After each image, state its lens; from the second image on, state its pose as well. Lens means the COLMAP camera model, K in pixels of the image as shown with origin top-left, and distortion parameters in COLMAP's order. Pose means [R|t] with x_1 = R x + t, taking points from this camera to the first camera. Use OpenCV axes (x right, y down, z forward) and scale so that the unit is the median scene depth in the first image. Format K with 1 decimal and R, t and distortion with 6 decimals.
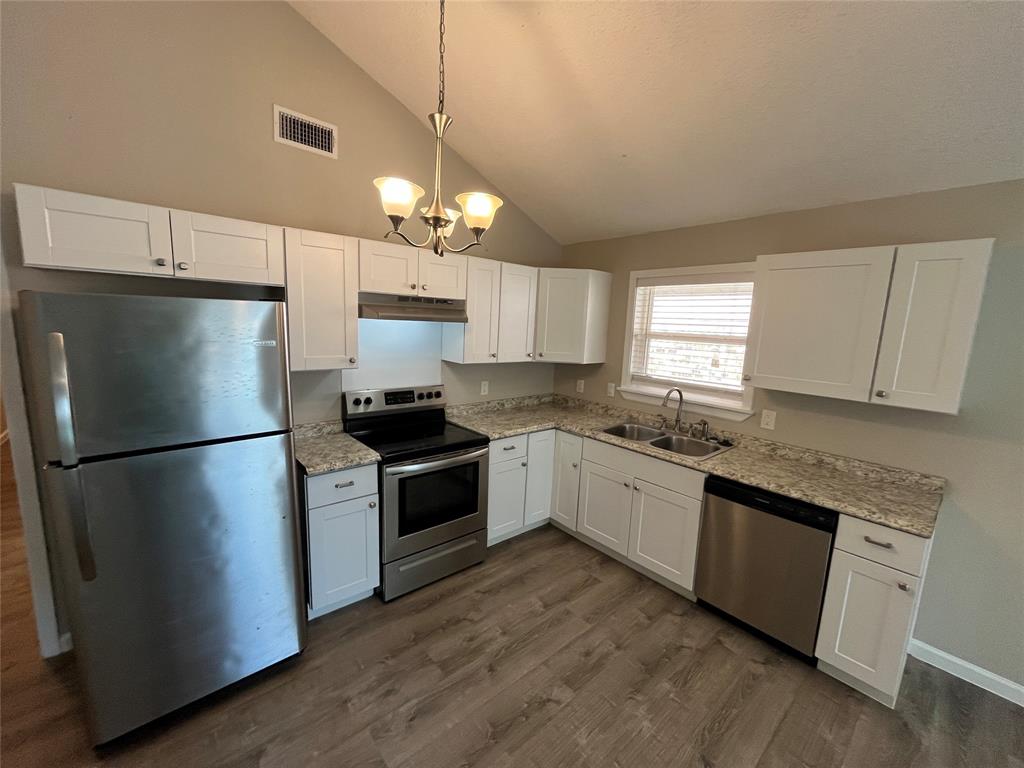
lens RADIAL K [[413.9, 0, 514.5], [0, 413.9, 383.0], [0, 0, 1]] dist [-0.003101, -0.000025]
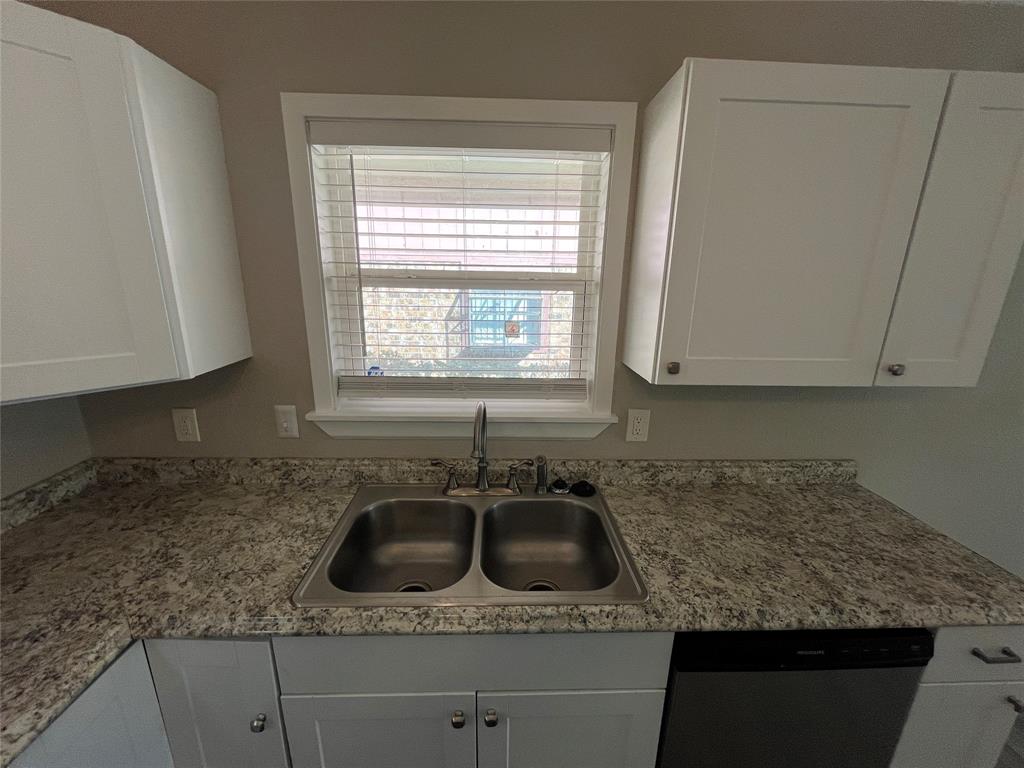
lens RADIAL K [[413.9, 0, 511.4], [0, 413.9, 384.1], [0, 0, 1]] dist [-0.003101, -0.000025]
pose [[0.631213, -0.231037, 0.740400, 0.099444], [0.122923, 0.972338, 0.198616, -0.086196], [-0.765807, -0.034356, 0.642152, 0.698130]]
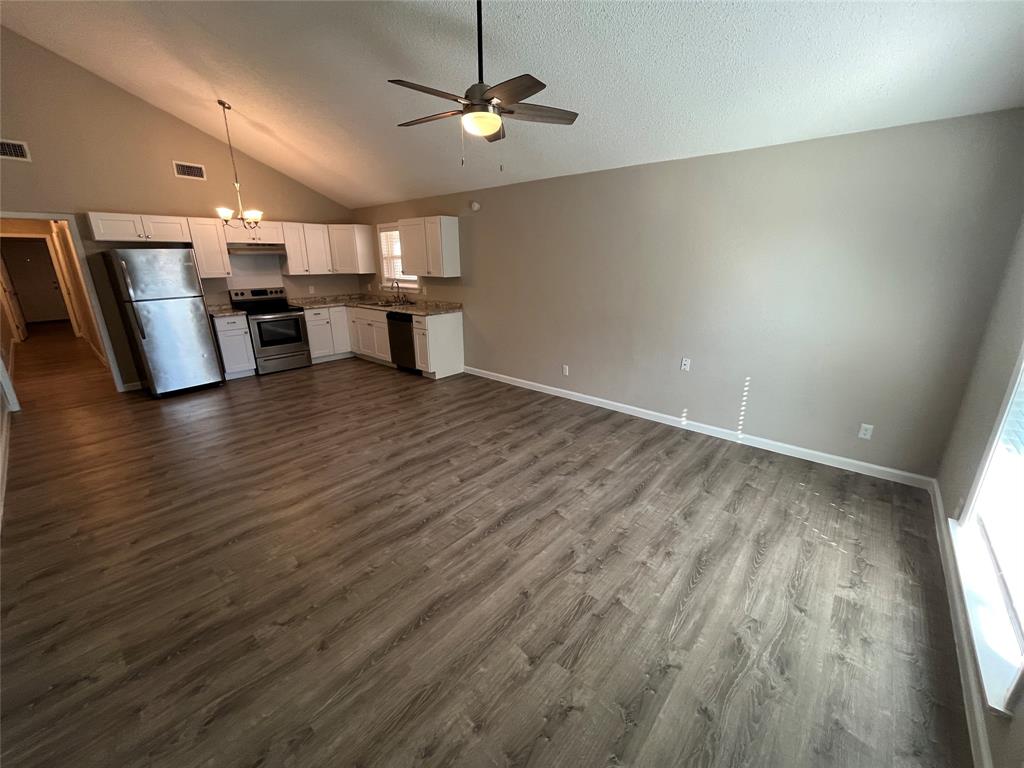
lens RADIAL K [[413.9, 0, 514.9], [0, 413.9, 382.9], [0, 0, 1]] dist [-0.003101, -0.000025]
pose [[0.989478, -0.083828, 0.117927, 0.721952], [0.065292, 0.986052, 0.153096, 0.249445], [-0.129116, -0.143786, 0.981150, -1.300415]]
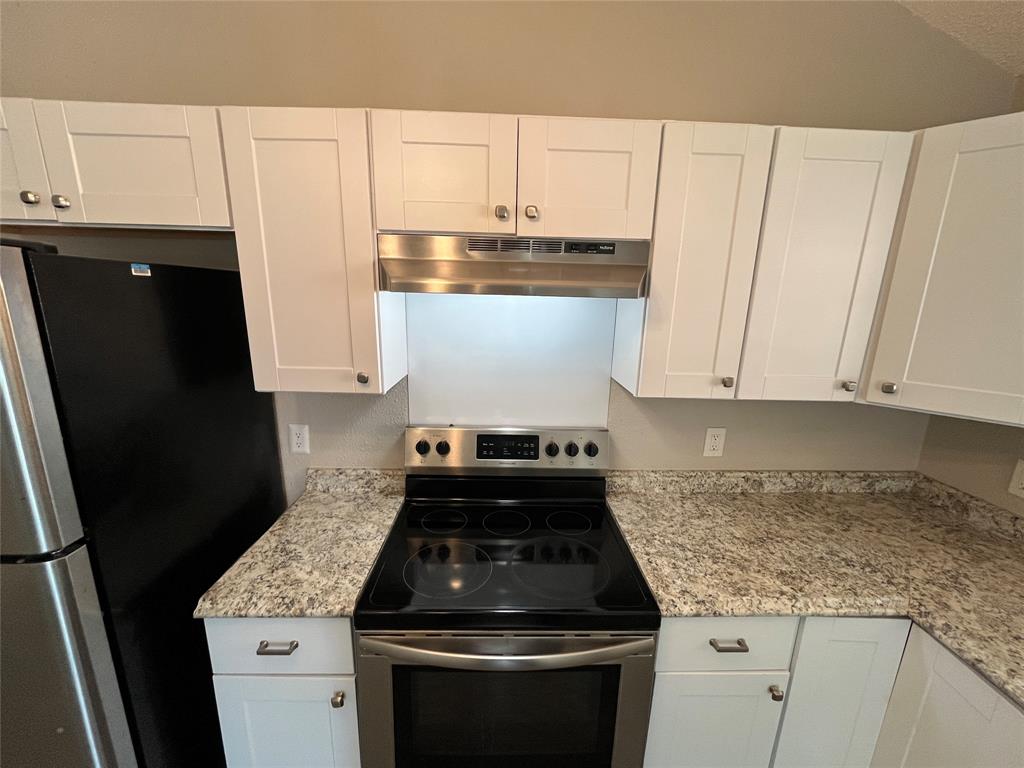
lens RADIAL K [[413.9, 0, 512.1], [0, 413.9, 384.8], [0, 0, 1]] dist [-0.003101, -0.000025]
pose [[0.771865, 0.113070, -0.625651, 0.041361], [-0.084475, 0.993573, 0.075345, -0.080315], [0.630149, -0.005304, 0.776456, 0.595821]]
